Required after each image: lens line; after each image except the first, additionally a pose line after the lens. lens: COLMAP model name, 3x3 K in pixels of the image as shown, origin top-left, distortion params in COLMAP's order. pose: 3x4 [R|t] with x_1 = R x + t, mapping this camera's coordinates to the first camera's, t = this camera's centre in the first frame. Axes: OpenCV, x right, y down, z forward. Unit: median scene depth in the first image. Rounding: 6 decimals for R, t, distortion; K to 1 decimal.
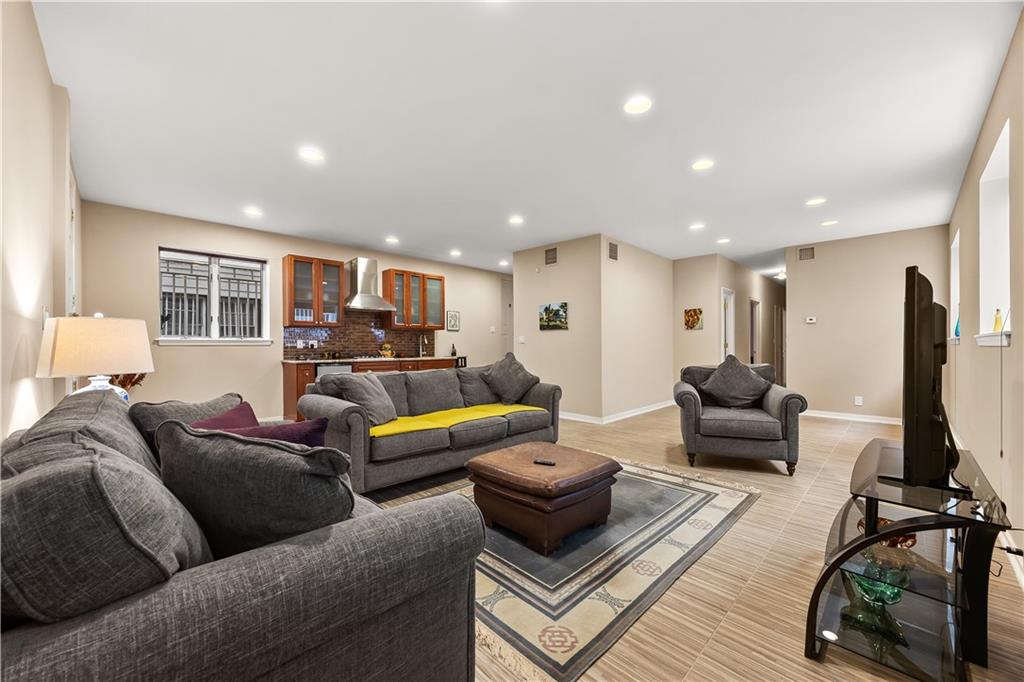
lens RADIAL K [[392.5, 0, 509.0], [0, 392.5, 344.7], [0, 0, 1]] dist [-0.001155, -0.000103]
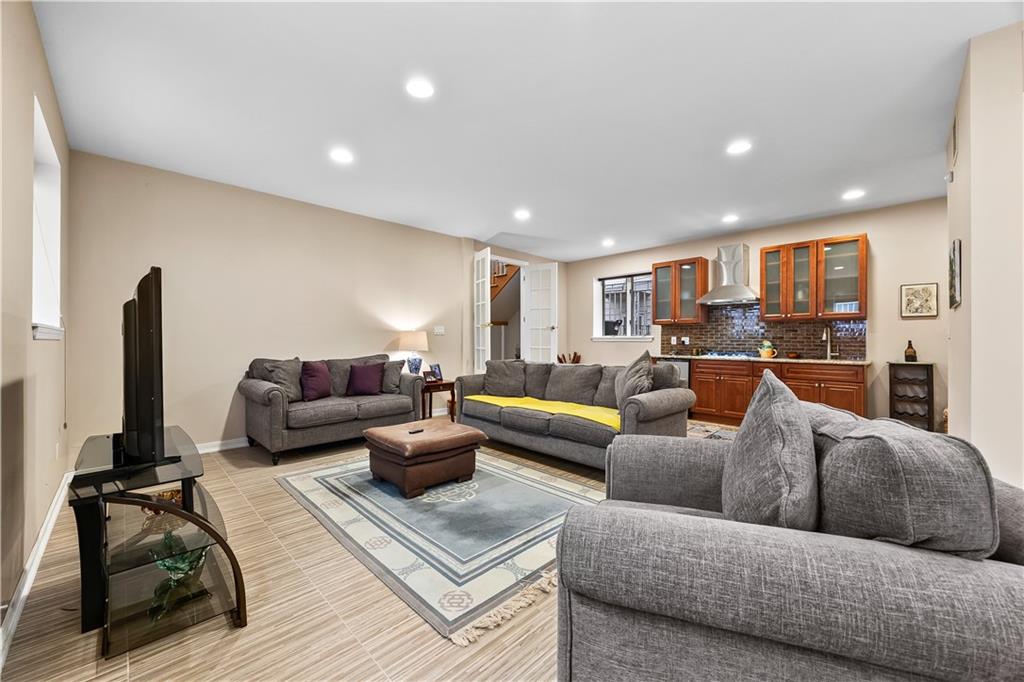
lens RADIAL K [[390.9, 0, 511.7], [0, 390.9, 343.5], [0, 0, 1]] dist [0.001062, 0.000088]
pose [[0.008035, 0.008136, -0.999935, 0.485787], [-0.003856, 0.999960, 0.008105, -0.000345], [0.999960, 0.003791, 0.008066, 0.458471]]
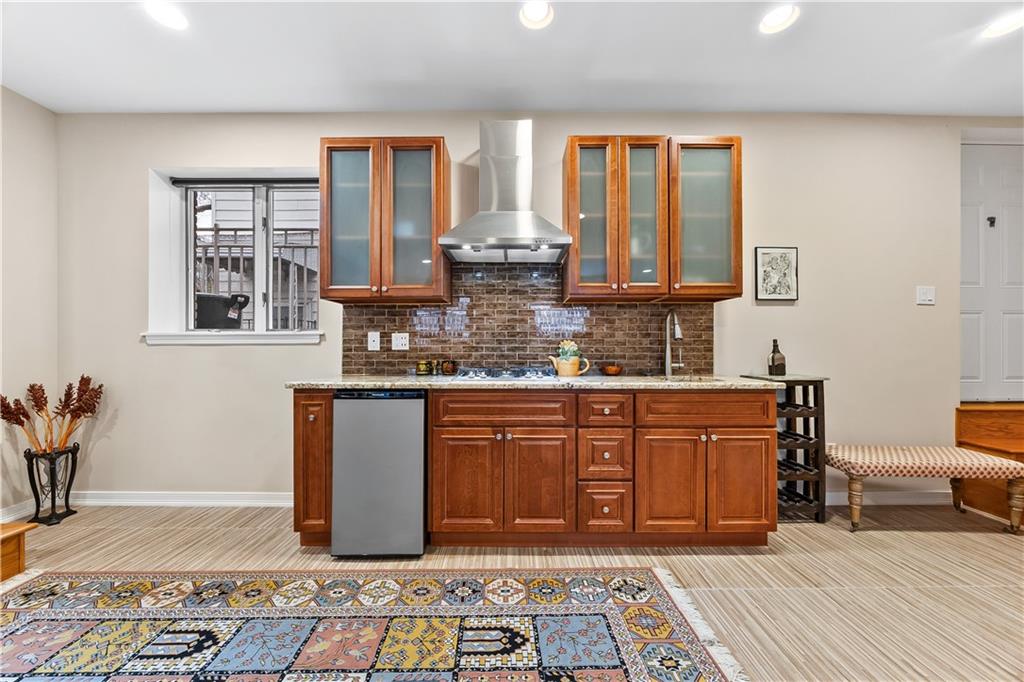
lens RADIAL K [[390.9, 0, 511.7], [0, 390.9, 343.5], [0, 0, 1]] dist [0.001062, 0.000088]
pose [[0.721758, -0.003099, -0.692139, -0.081154], [0.001132, 0.999994, -0.003298, 0.002487], [0.692145, 0.001597, 0.721757, 0.668599]]
